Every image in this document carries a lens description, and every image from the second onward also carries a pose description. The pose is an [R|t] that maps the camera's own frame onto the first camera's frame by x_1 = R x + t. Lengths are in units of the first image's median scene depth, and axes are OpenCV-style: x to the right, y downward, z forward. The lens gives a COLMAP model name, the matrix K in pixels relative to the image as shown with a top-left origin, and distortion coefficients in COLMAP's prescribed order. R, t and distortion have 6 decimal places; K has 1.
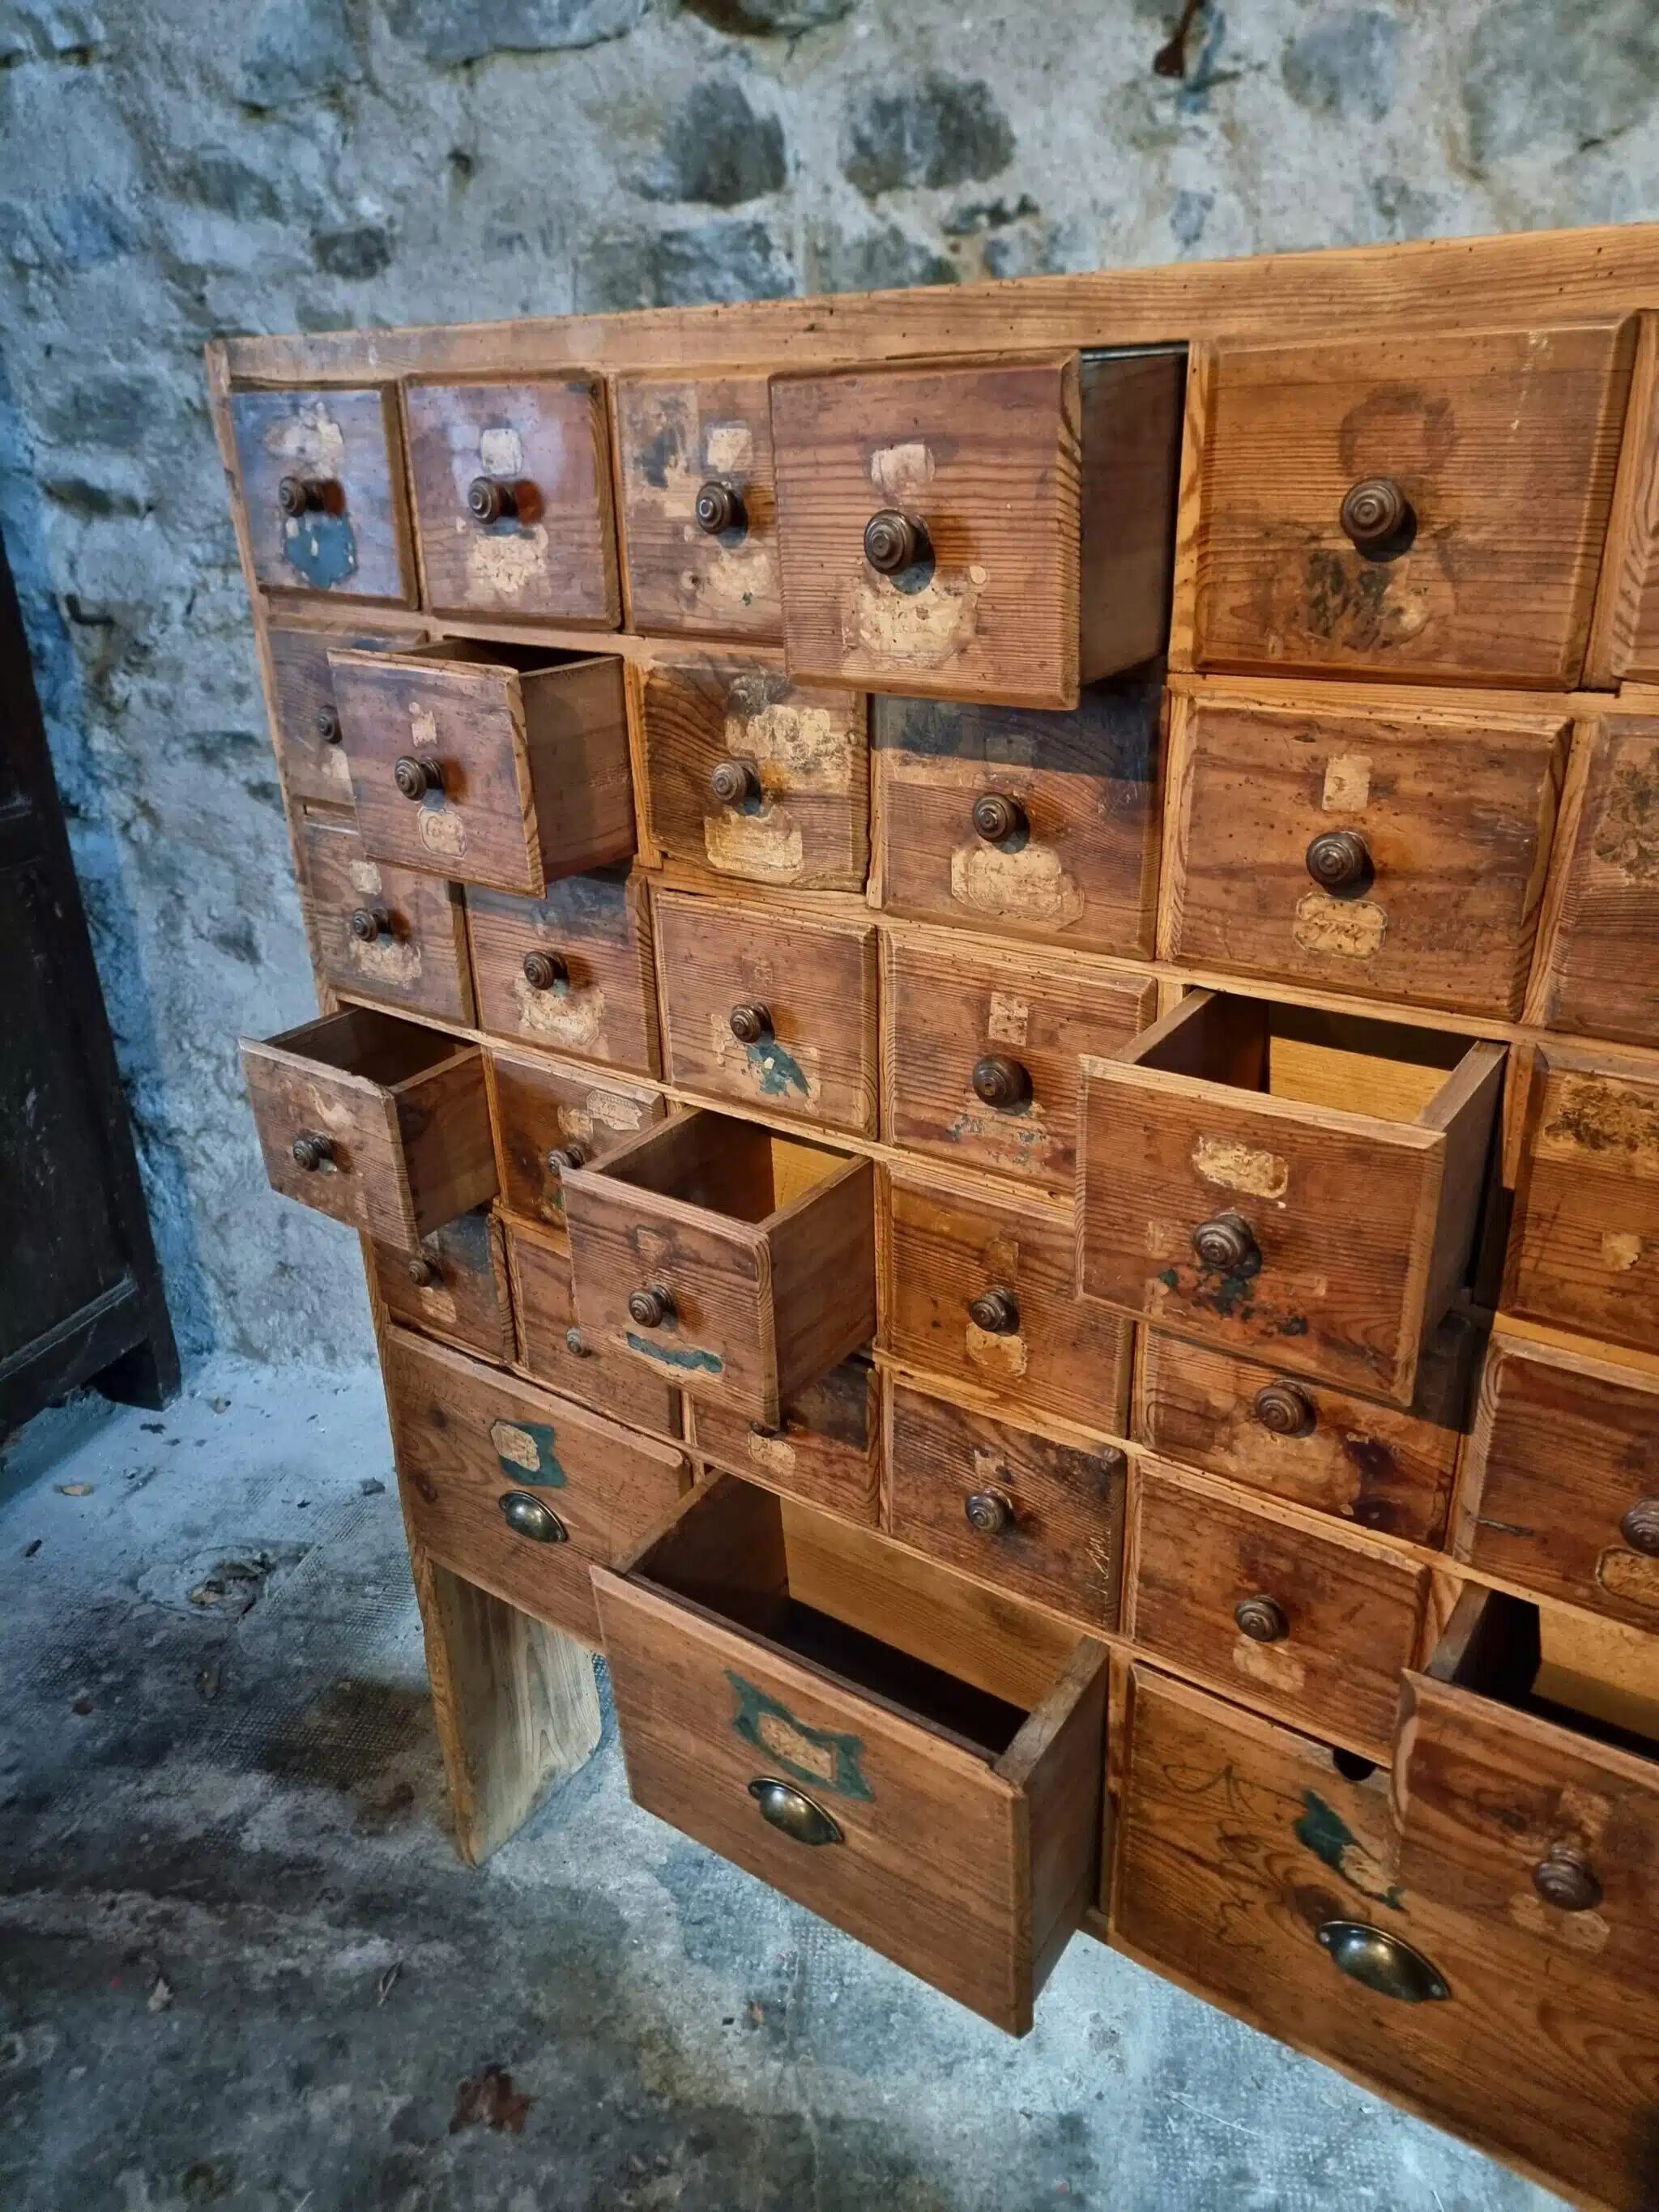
lens RADIAL K [[1559.9, 0, 802.1], [0, 1559.9, 1131.7], [0, 0, 1]] dist [0.075051, -0.066353]
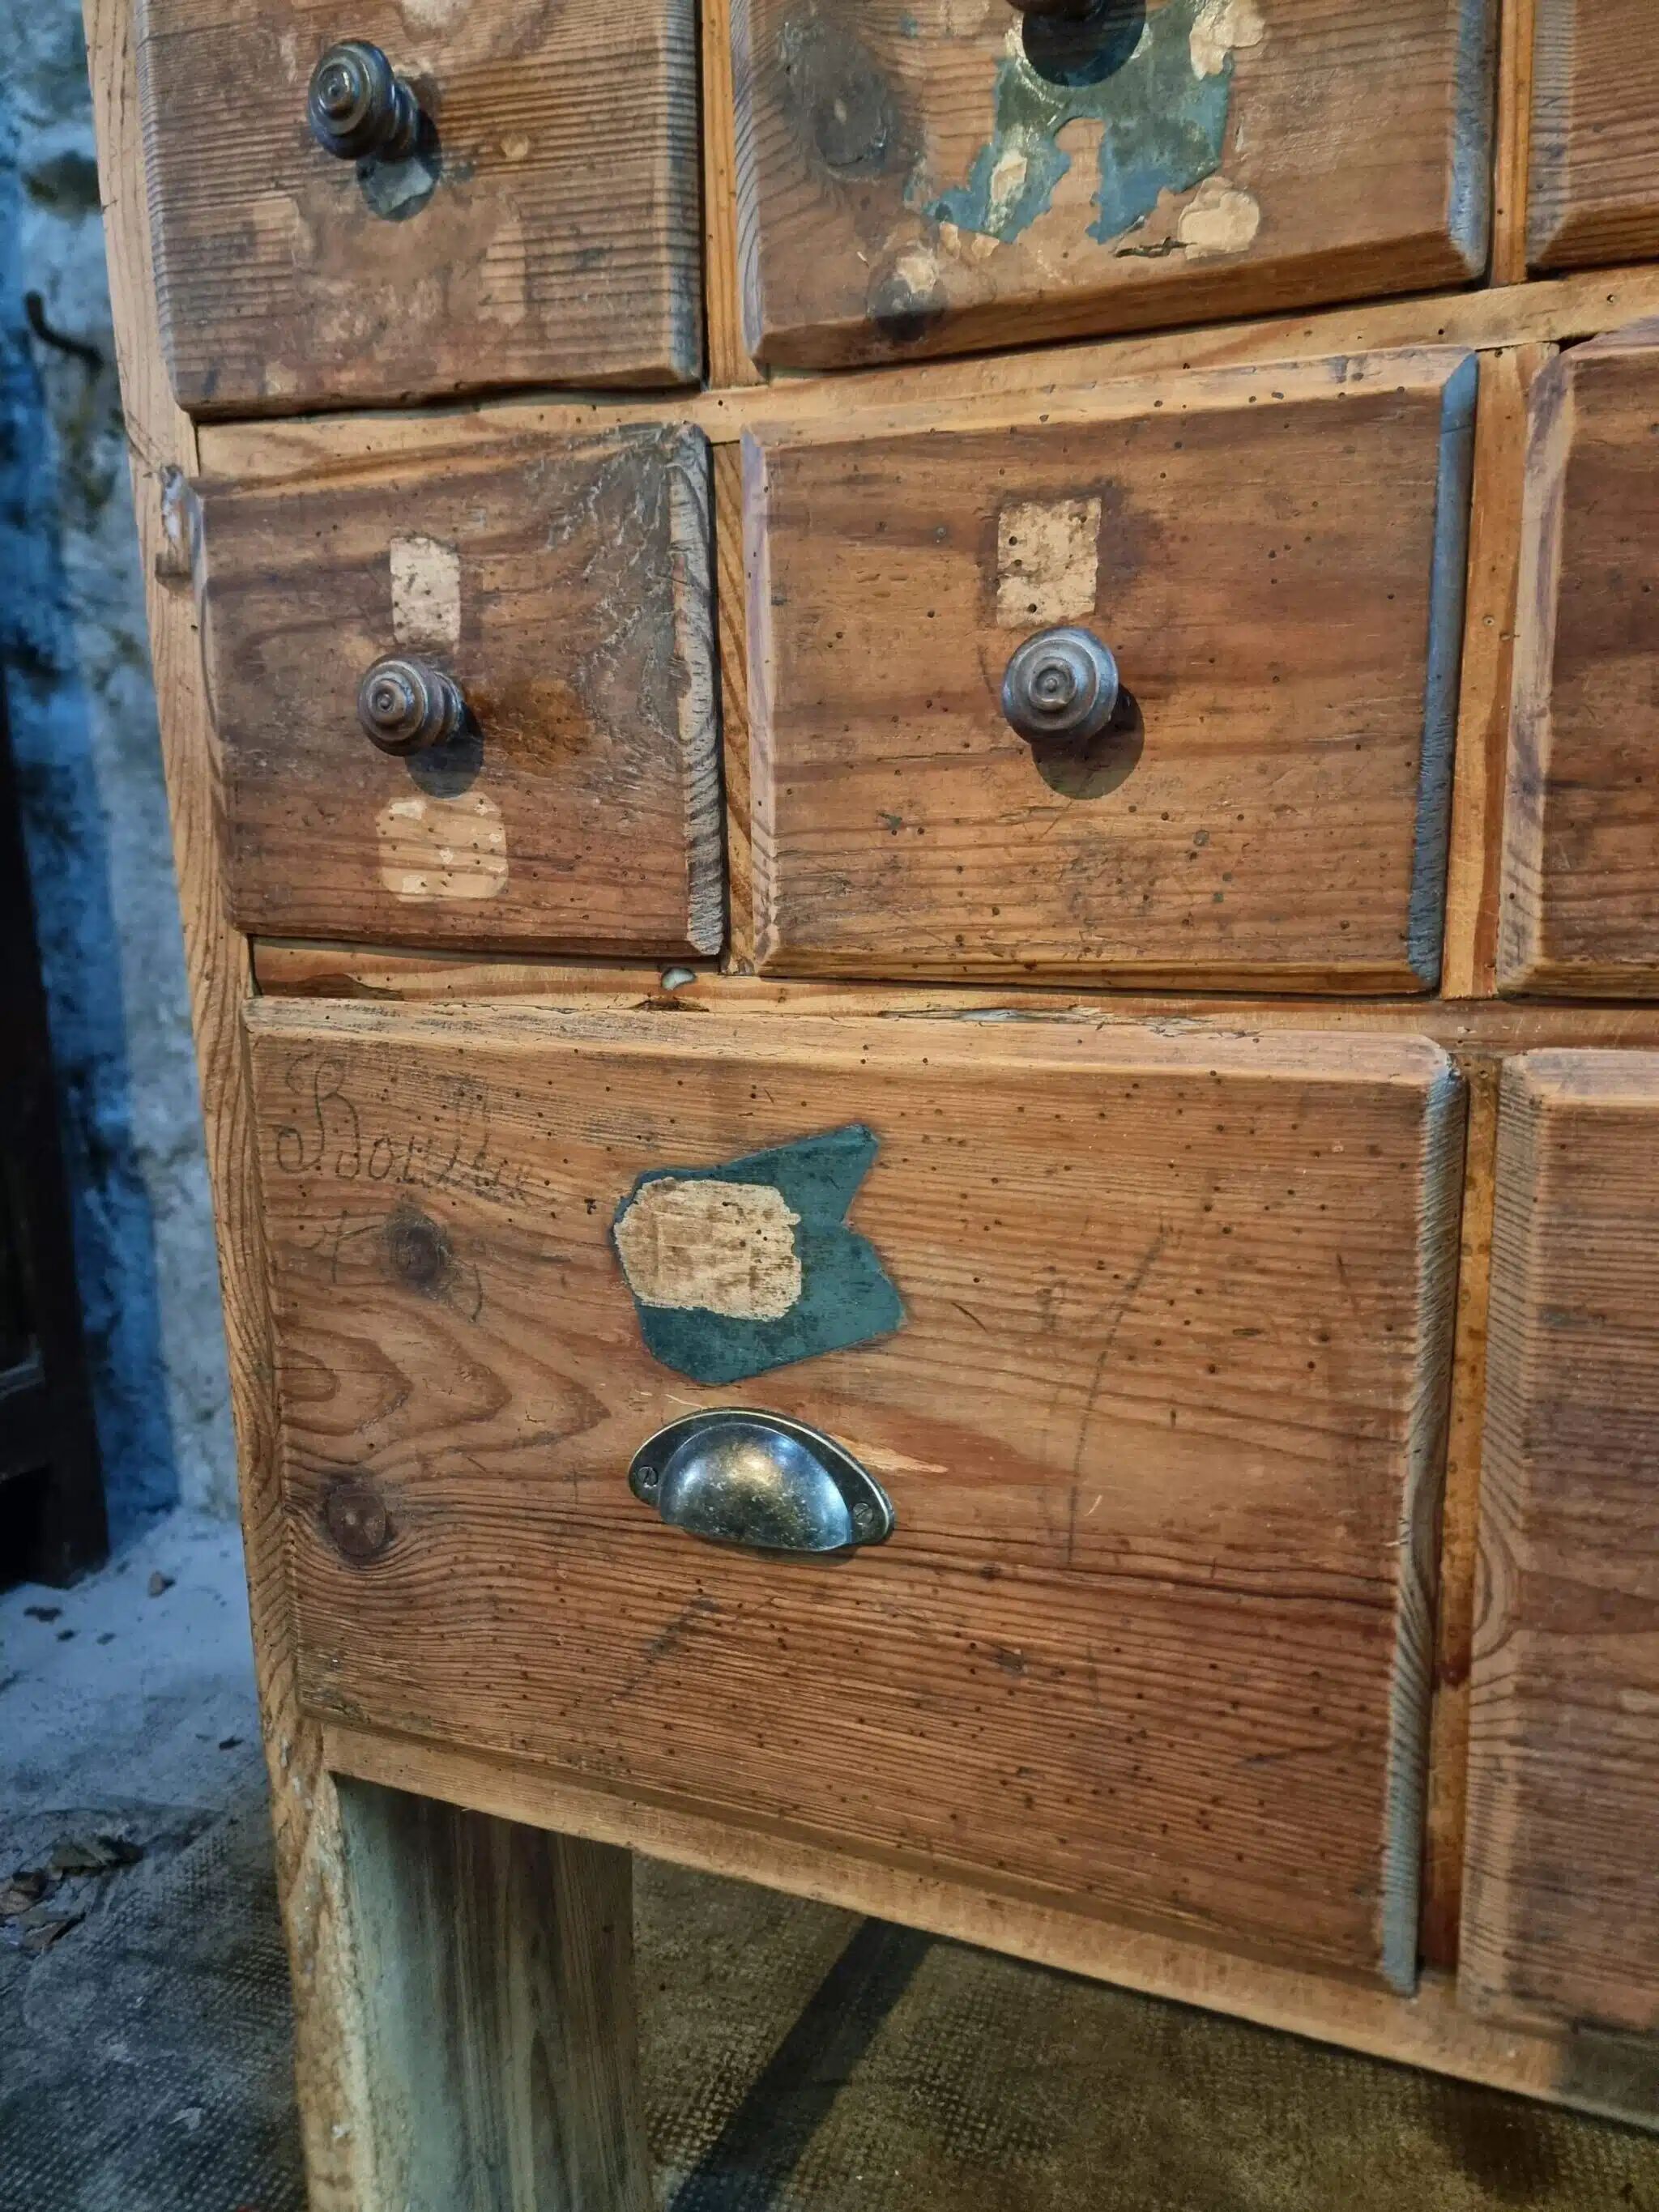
lens RADIAL K [[1567.3, 0, 805.1], [0, 1567.3, 1112.8], [0, 0, 1]] dist [0.075953, -0.075951]
pose [[0.970096, -0.046339, 0.238258, -0.343199], [0.103461, 0.966909, -0.233202, 0.359317], [-0.219568, 0.250879, 0.942788, 0.973381]]
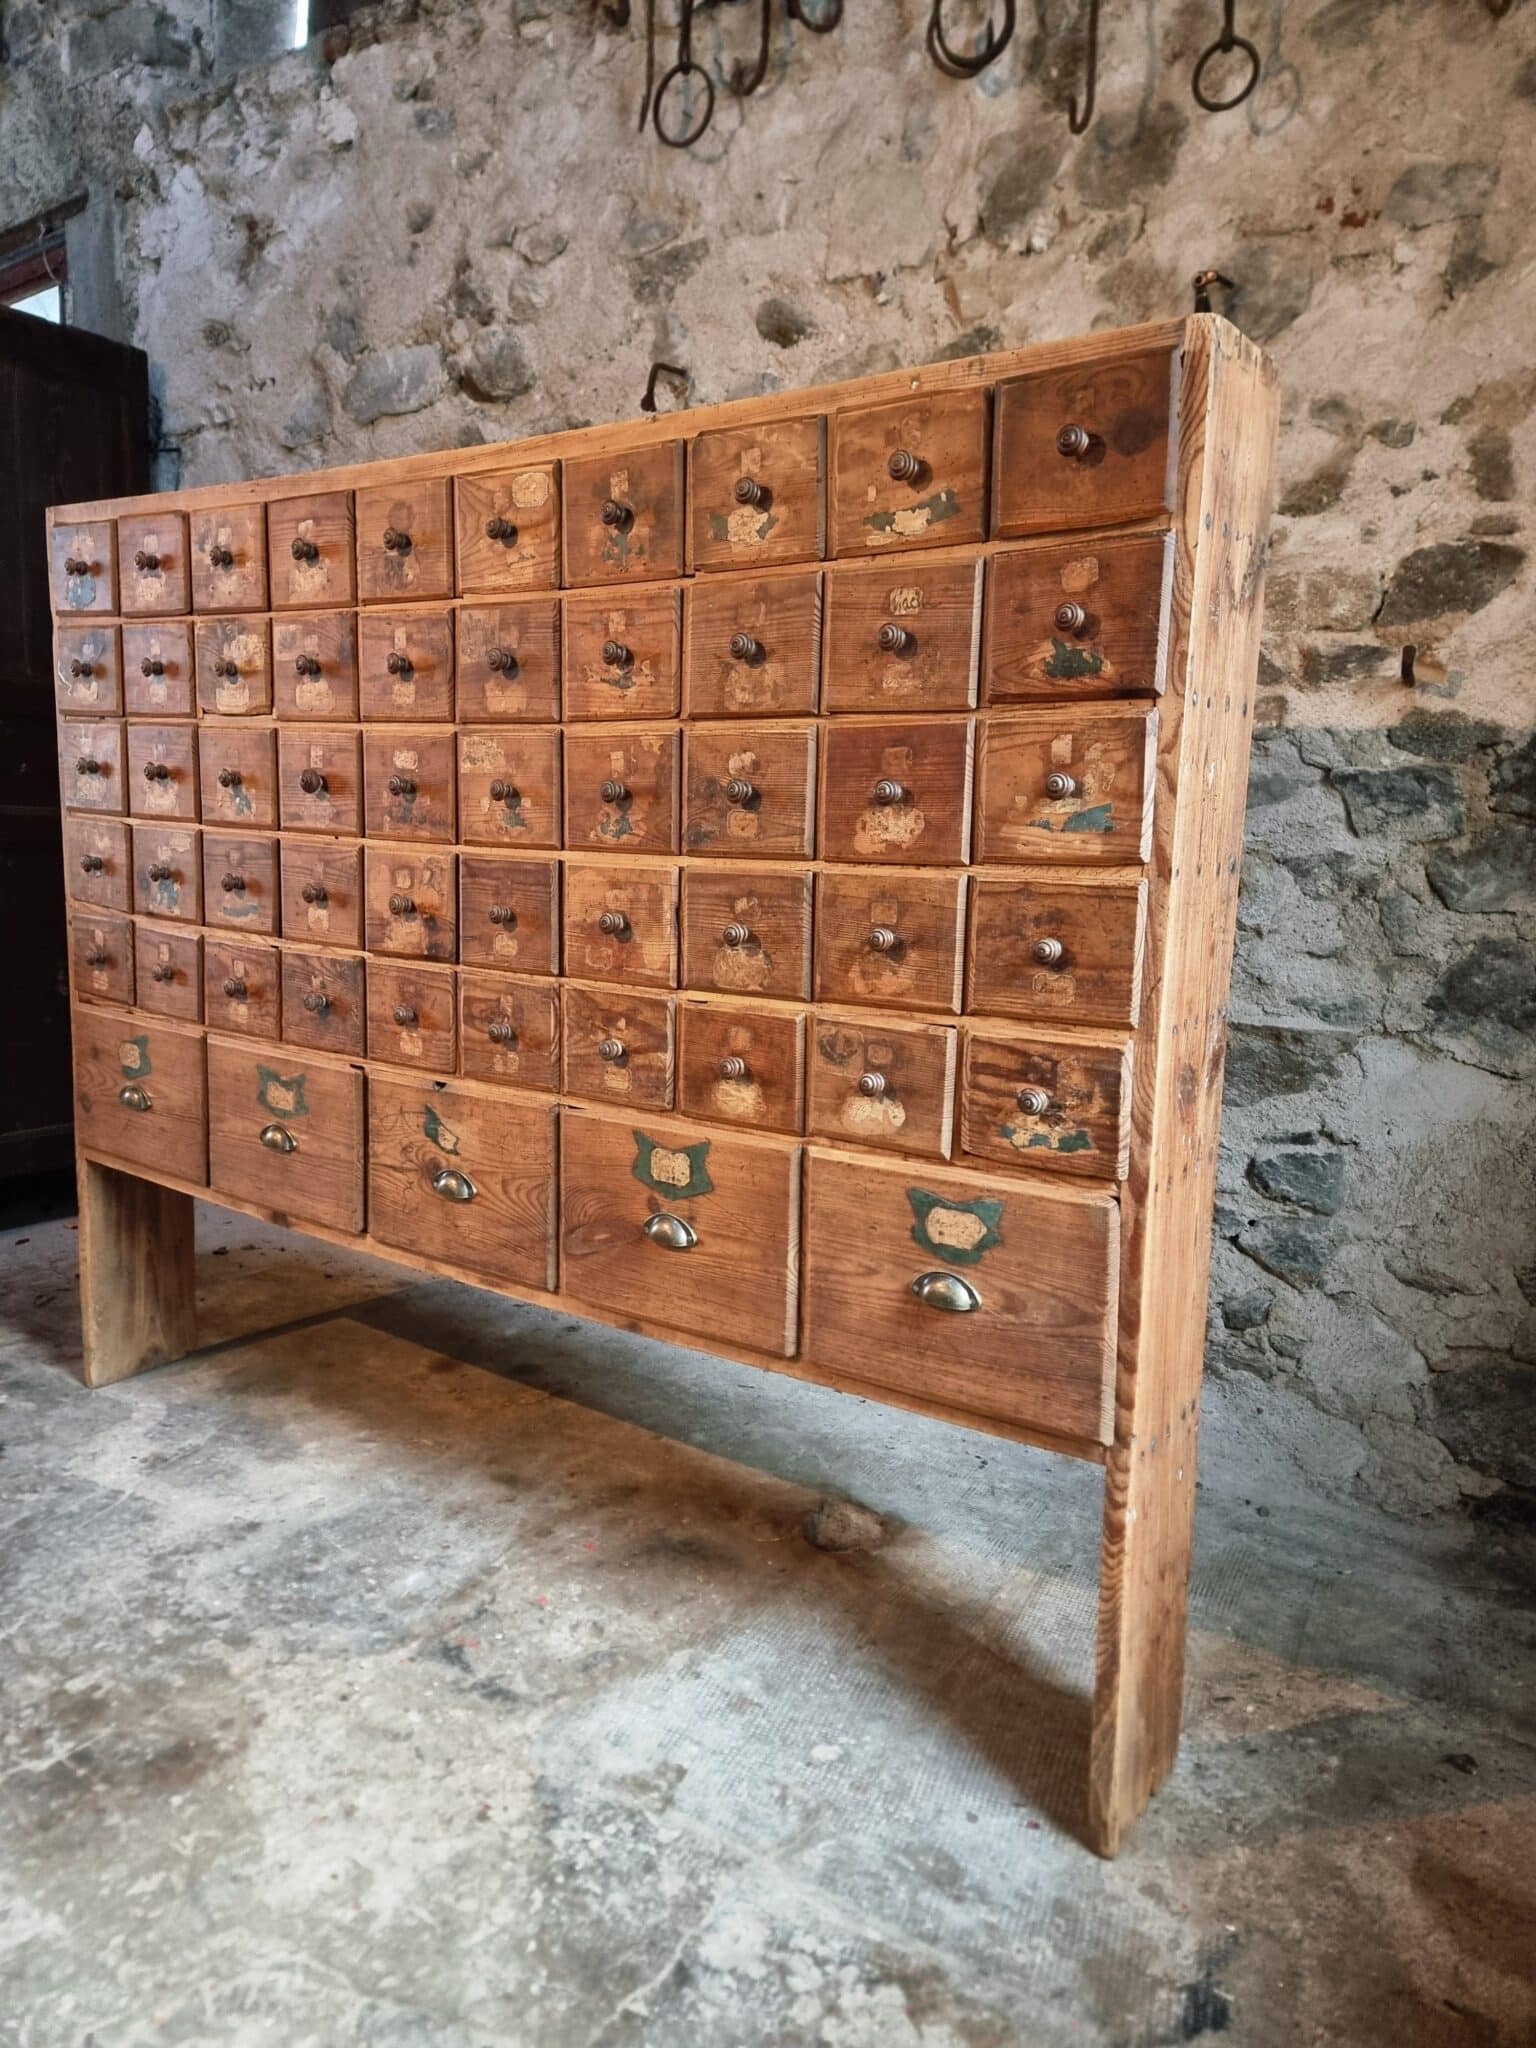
lens RADIAL K [[1442.3, 0, 742.1], [0, 1442.3, 1034.1], [0, 0, 1]] dist [0.074882, -0.068073]
pose [[0.997957, 0.061571, 0.017028, 0.733218], [-0.055187, 0.965194, -0.255644, 0.828087], [-0.032176, 0.254182, 0.966621, -1.010649]]
